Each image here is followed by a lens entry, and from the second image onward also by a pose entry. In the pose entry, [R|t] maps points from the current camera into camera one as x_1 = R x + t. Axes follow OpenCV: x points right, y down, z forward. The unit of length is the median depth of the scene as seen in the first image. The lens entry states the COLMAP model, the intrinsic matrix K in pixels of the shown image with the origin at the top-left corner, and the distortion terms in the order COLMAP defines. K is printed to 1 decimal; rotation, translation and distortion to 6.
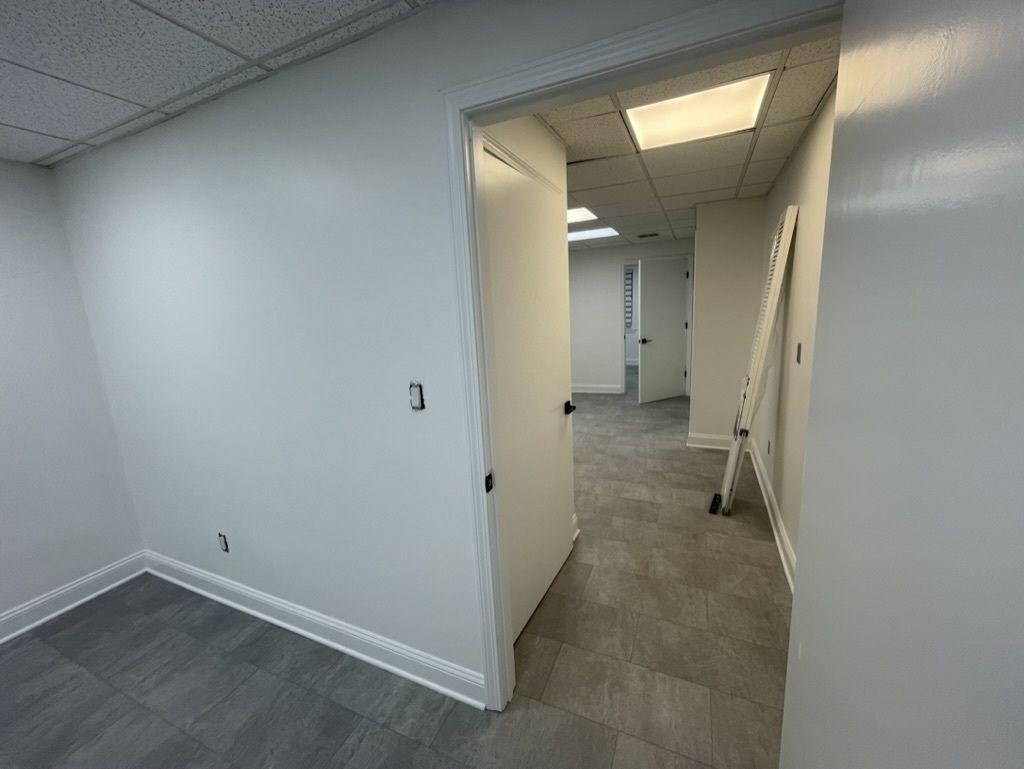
lens RADIAL K [[410.0, 0, 509.7], [0, 410.0, 386.1], [0, 0, 1]] dist [-0.003256, -0.000248]
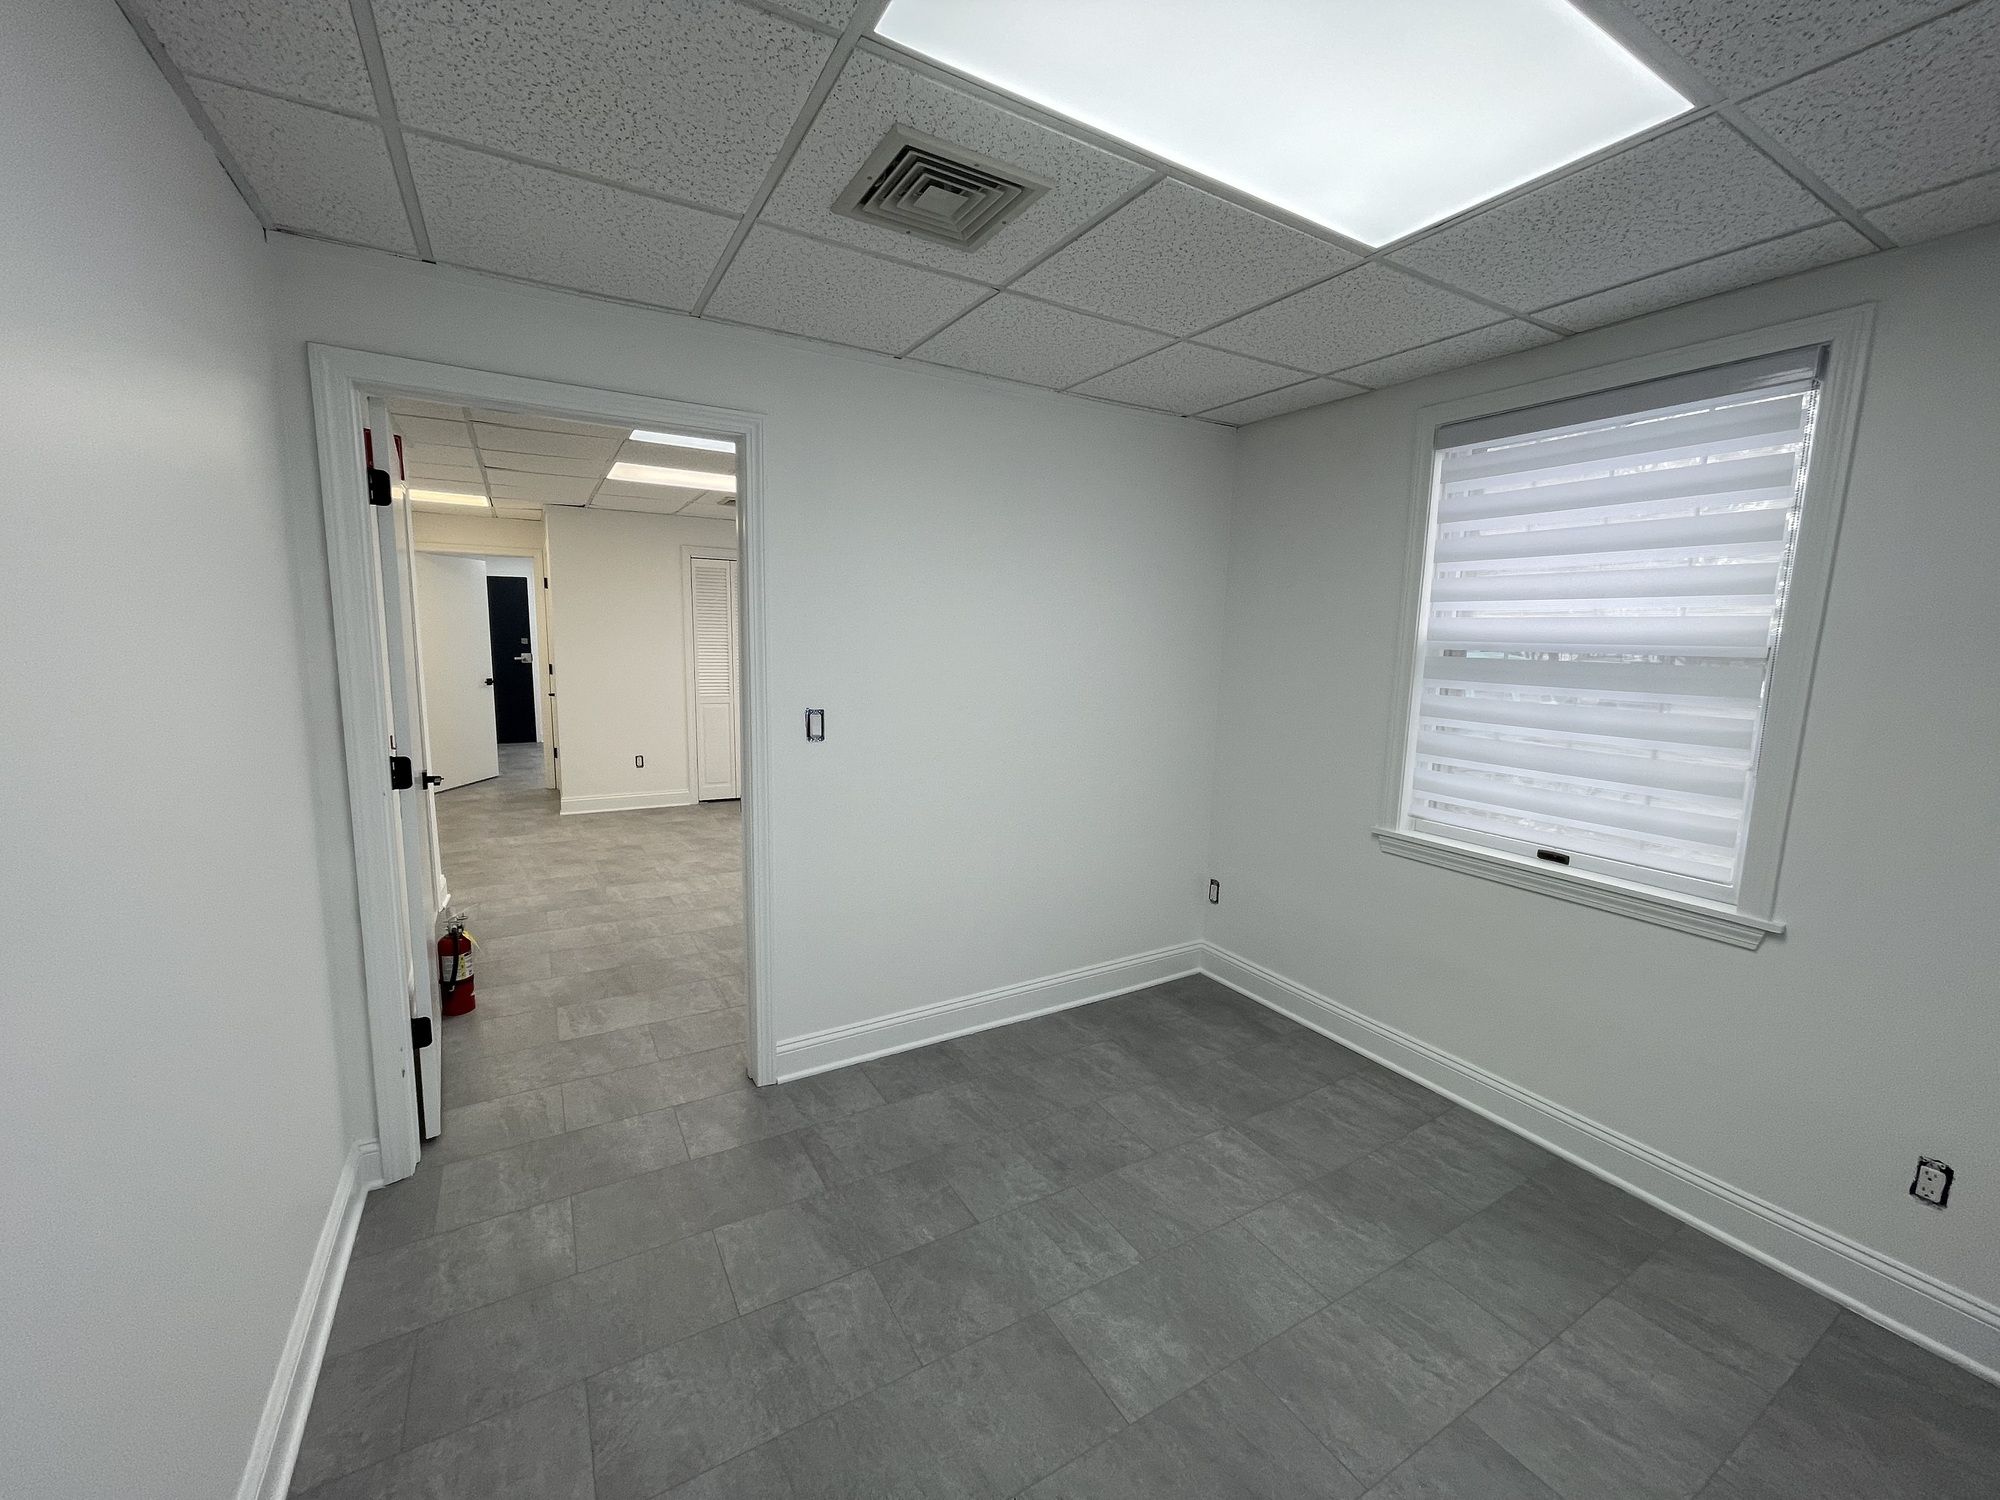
lens RADIAL K [[846.5, 0, 1003.2], [0, 846.5, 757.4], [0, 0, 1]] dist [0.013181, -0.000139]
pose [[-0.595450, 0.123356, -0.793865, 1.004731], [-0.169433, 0.946635, 0.274181, -0.517517], [0.785323, 0.297768, -0.542773, 2.475120]]
